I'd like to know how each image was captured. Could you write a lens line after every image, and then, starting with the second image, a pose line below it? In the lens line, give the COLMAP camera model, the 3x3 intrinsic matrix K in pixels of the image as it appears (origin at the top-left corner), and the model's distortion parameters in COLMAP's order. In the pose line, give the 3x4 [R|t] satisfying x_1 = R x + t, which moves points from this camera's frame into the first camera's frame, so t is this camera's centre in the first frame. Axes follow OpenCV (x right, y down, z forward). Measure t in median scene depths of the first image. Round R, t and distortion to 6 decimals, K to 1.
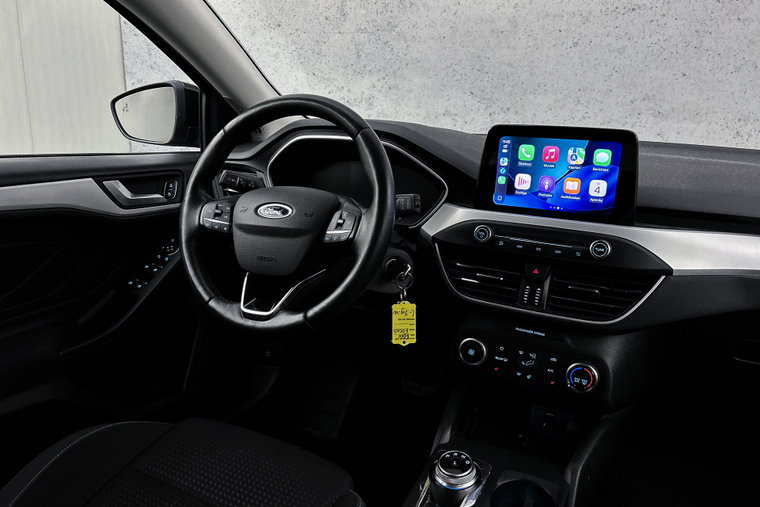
lens RADIAL K [[568.5, 0, 378.5], [0, 568.5, 260.0], [0, 0, 1]] dist [0.053836, -0.058456]
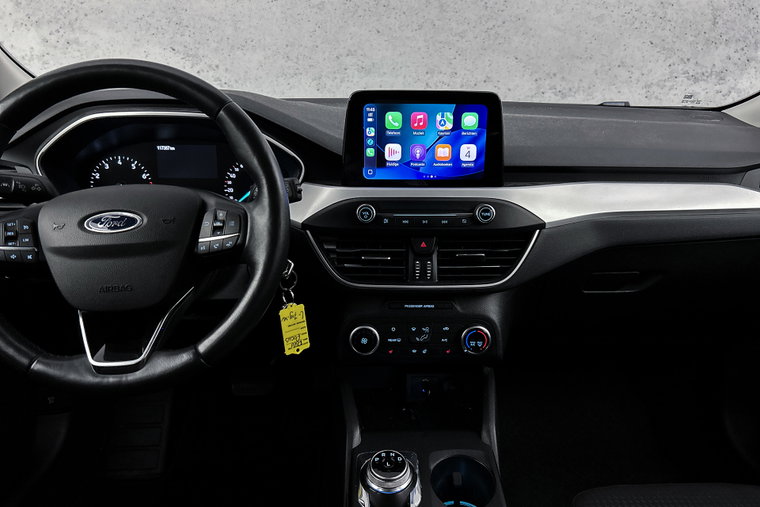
lens RADIAL K [[573.0, 0, 380.0], [0, 573.0, 258.8], [0, 0, 1]] dist [0.062509, -0.076149]
pose [[0.867445, -0.177851, 0.464660, -0.234876], [0.146716, 0.983836, 0.102672, -0.065118], [-0.475409, -0.020889, 0.879517, 0.179990]]
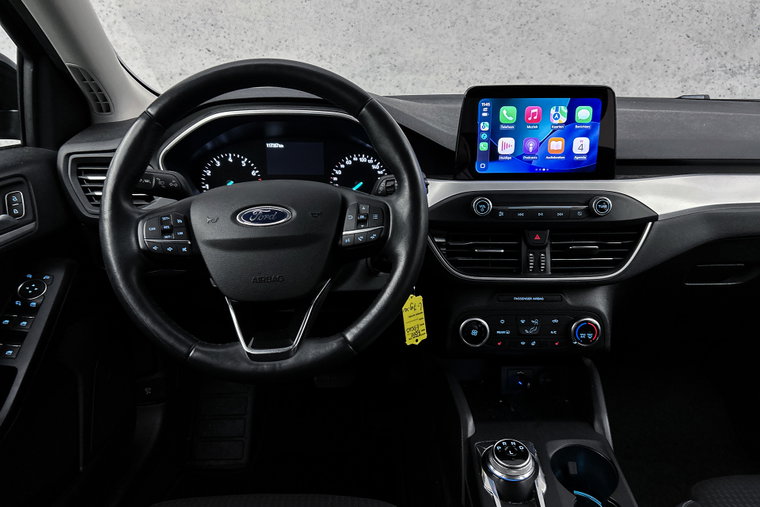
lens RADIAL K [[573.0, 0, 380.0], [0, 573.0, 258.8], [0, 0, 1]] dist [0.062509, -0.076149]
pose [[0.879968, -0.182533, 0.438564, -0.386546], [0.153727, 0.982972, 0.100671, -0.081895], [-0.449472, -0.021168, 0.893044, 0.237441]]
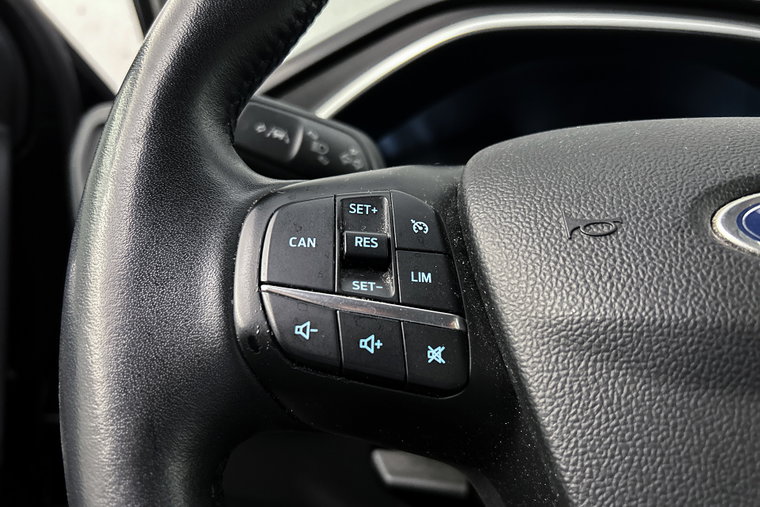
lens RADIAL K [[568.5, 0, 378.5], [0, 568.5, 260.0], [0, 0, 1]] dist [0.053836, -0.058456]
pose [[0.932691, 0.002943, 0.360666, -0.348218], [0.049836, 0.989324, -0.136949, -0.062087], [-0.357218, 0.145705, 0.922586, 0.892895]]
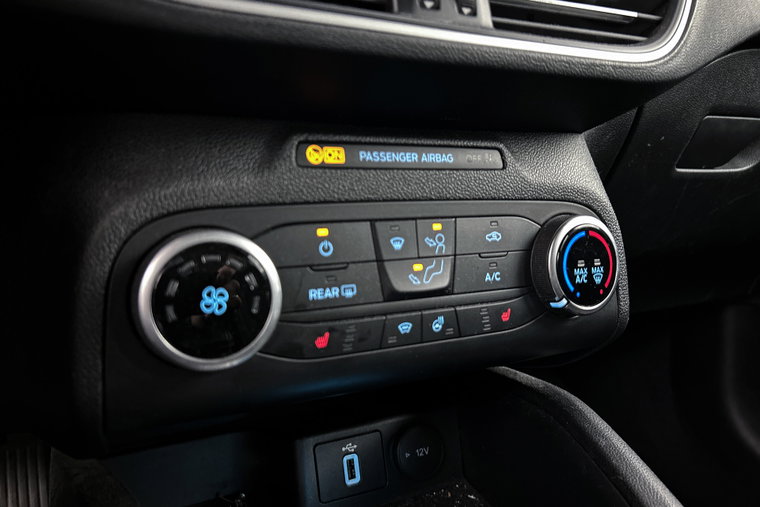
lens RADIAL K [[568.5, 0, 378.5], [0, 568.5, 260.0], [0, 0, 1]] dist [0.053836, -0.058456]
pose [[0.567948, -0.169667, 0.805387, 0.036725], [0.213271, 0.975438, 0.055095, 0.156177], [-0.794953, 0.140475, 0.590184, 0.874428]]
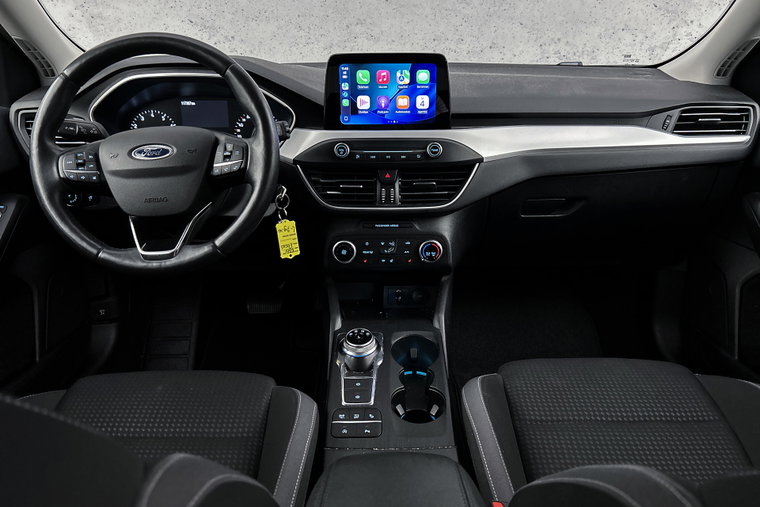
lens RADIAL K [[568.5, 0, 378.5], [0, 568.5, 260.0], [0, 0, 1]] dist [0.053836, -0.058456]
pose [[0.882115, -0.206278, 0.423464, -0.294236], [0.156662, 0.976311, 0.149241, 0.011464], [-0.444218, -0.065308, 0.893535, -0.102919]]
